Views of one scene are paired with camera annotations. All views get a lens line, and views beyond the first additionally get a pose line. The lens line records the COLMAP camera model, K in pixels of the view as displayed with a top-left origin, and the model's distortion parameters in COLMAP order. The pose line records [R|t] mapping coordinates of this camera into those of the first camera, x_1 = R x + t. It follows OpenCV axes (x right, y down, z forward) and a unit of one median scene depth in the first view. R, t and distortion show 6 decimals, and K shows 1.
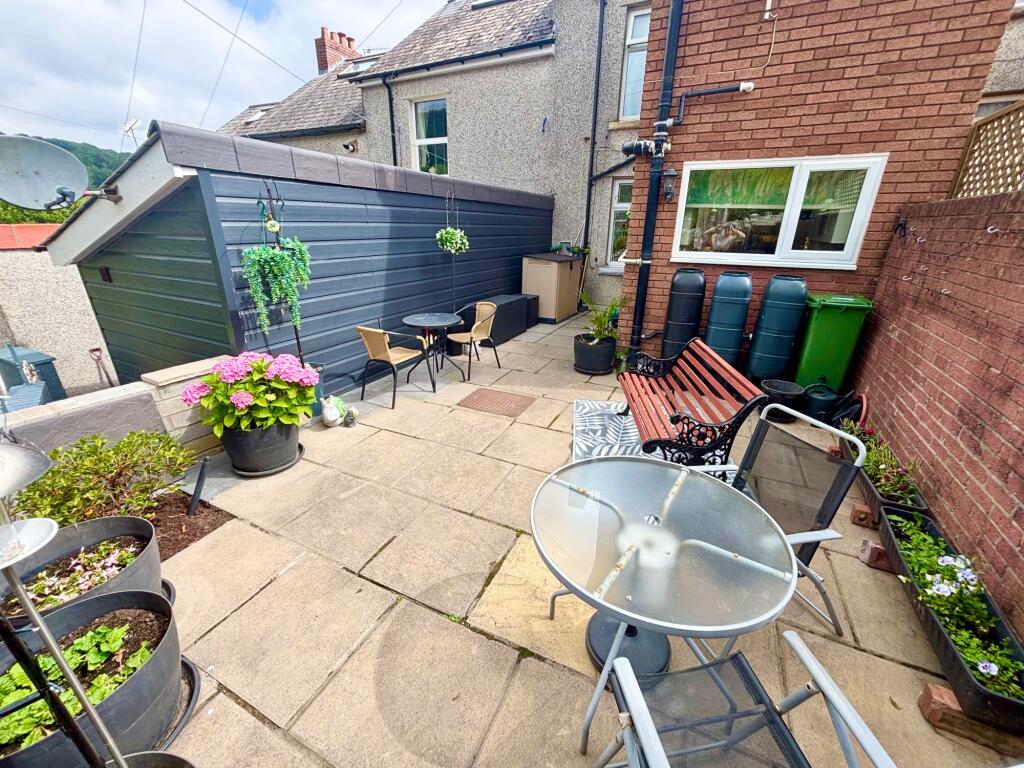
lens RADIAL K [[410.2, 0, 513.2], [0, 410.2, 384.6], [0, 0, 1]] dist [-0.004382, 0.000583]
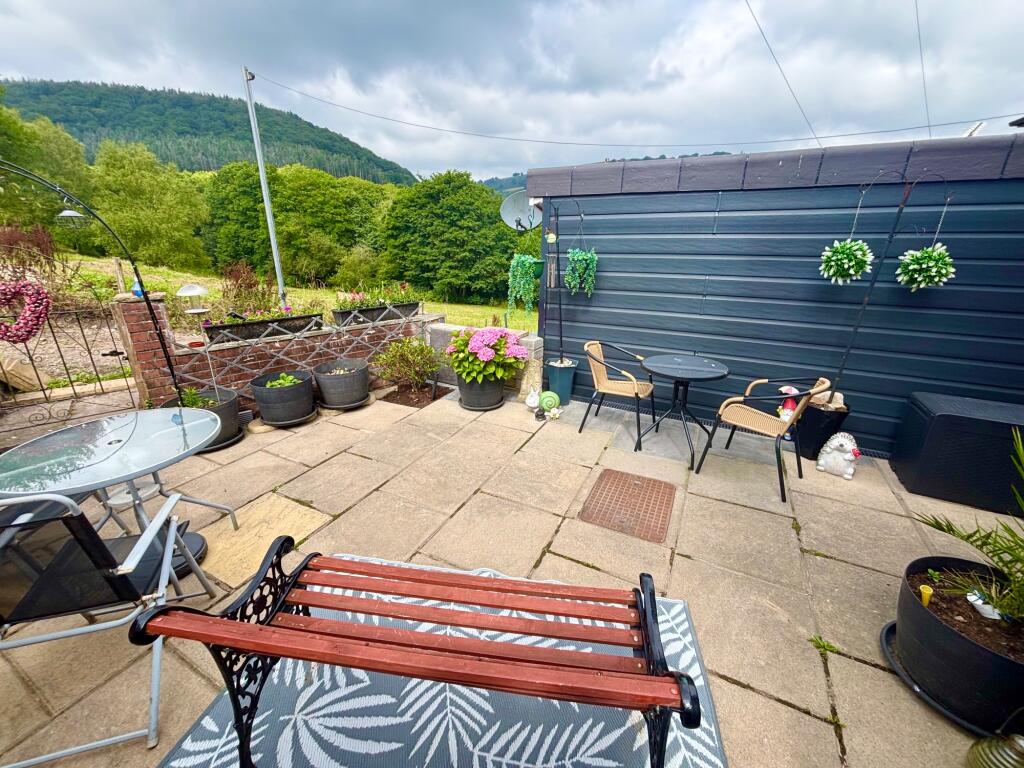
lens RADIAL K [[410.2, 0, 523.3], [0, 410.2, 387.9], [0, 0, 1]] dist [-0.004382, 0.000583]
pose [[-0.027772, 0.336872, -0.941141, 0.727397], [-0.359196, 0.875257, 0.323888, -0.374449], [0.932849, 0.347049, 0.096696, 0.987424]]
